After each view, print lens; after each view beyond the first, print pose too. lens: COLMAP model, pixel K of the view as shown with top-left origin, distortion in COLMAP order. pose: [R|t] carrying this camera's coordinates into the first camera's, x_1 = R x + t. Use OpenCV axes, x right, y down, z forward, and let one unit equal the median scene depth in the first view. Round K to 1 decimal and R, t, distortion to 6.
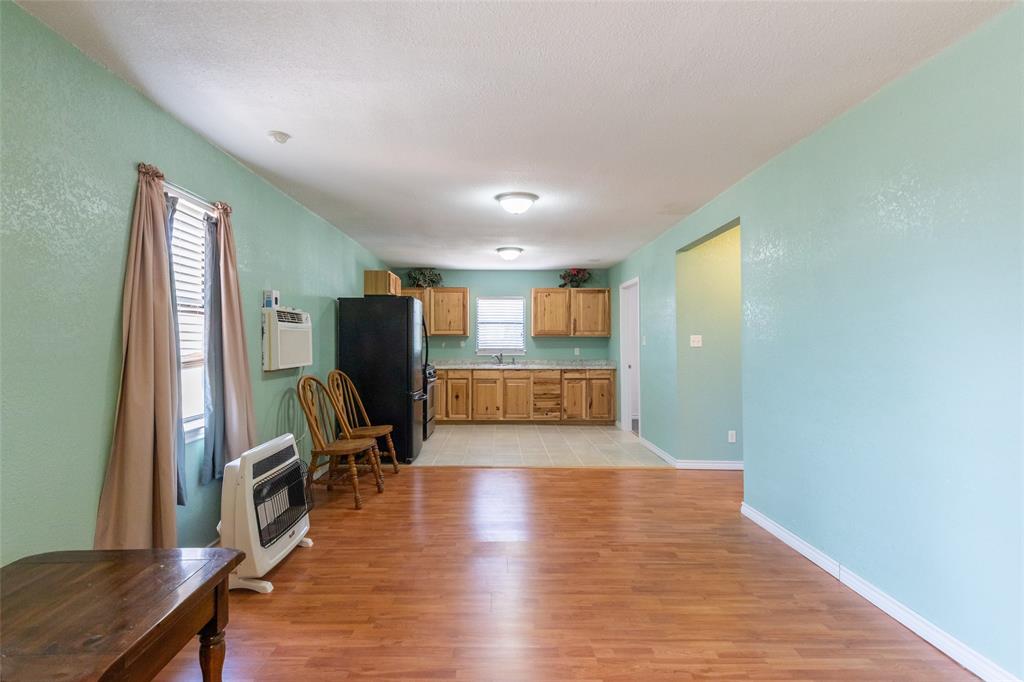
lens RADIAL K [[527.1, 0, 493.2], [0, 527.1, 335.5], [0, 0, 1]] dist [0.000524, 0.000068]
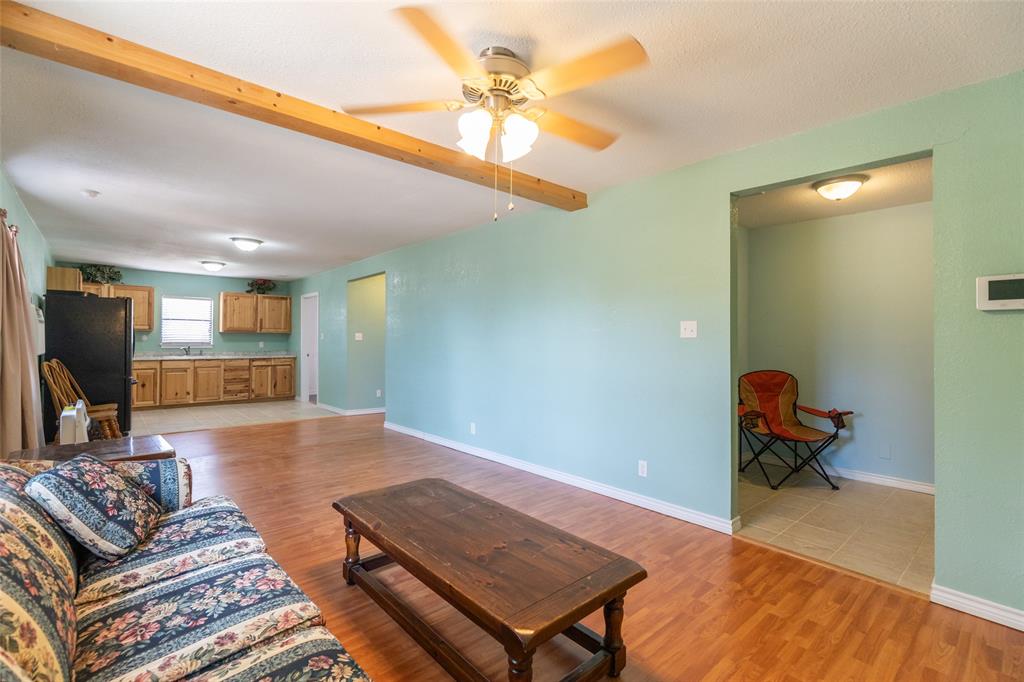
lens RADIAL K [[456.6, 0, 512.0], [0, 456.6, 341.0], [0, 0, 1]] dist [0.000599, -0.000525]
pose [[0.755422, 0.003891, 0.655227, -0.112094], [-0.014842, 0.999827, 0.011174, 0.000705], [-0.655070, -0.018166, 0.755350, -0.232274]]
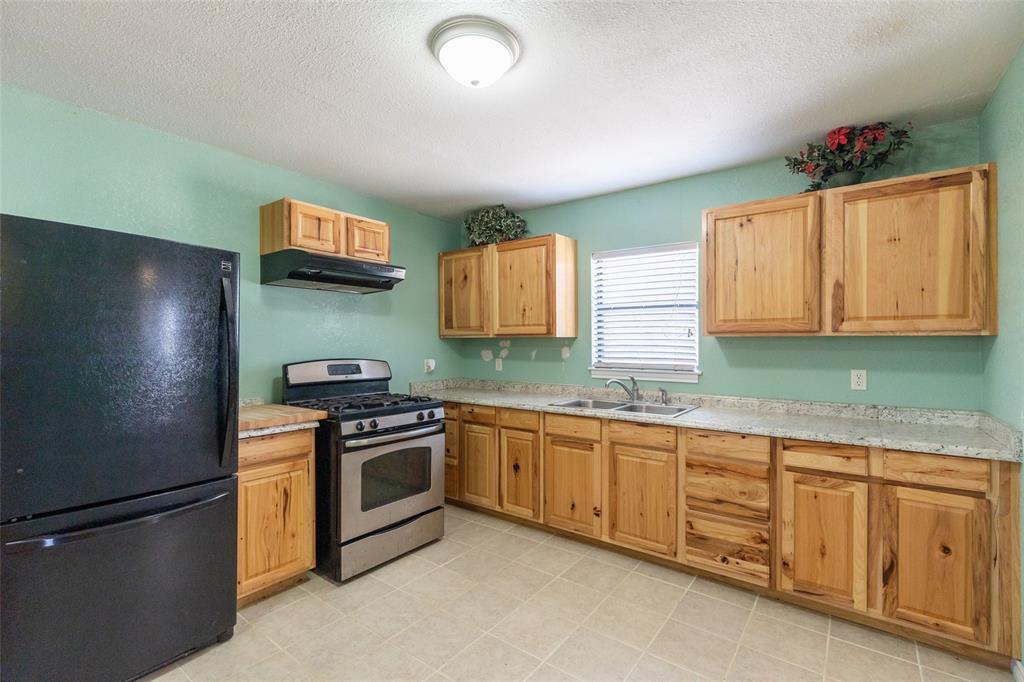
lens RADIAL K [[456.6, 0, 512.0], [0, 456.6, 341.0], [0, 0, 1]] dist [0.000599, -0.000525]
pose [[0.787961, -0.002029, -0.615722, 0.176460], [0.009912, 0.999907, 0.009390, 0.000352], [0.615645, -0.013502, 0.787908, 0.676547]]
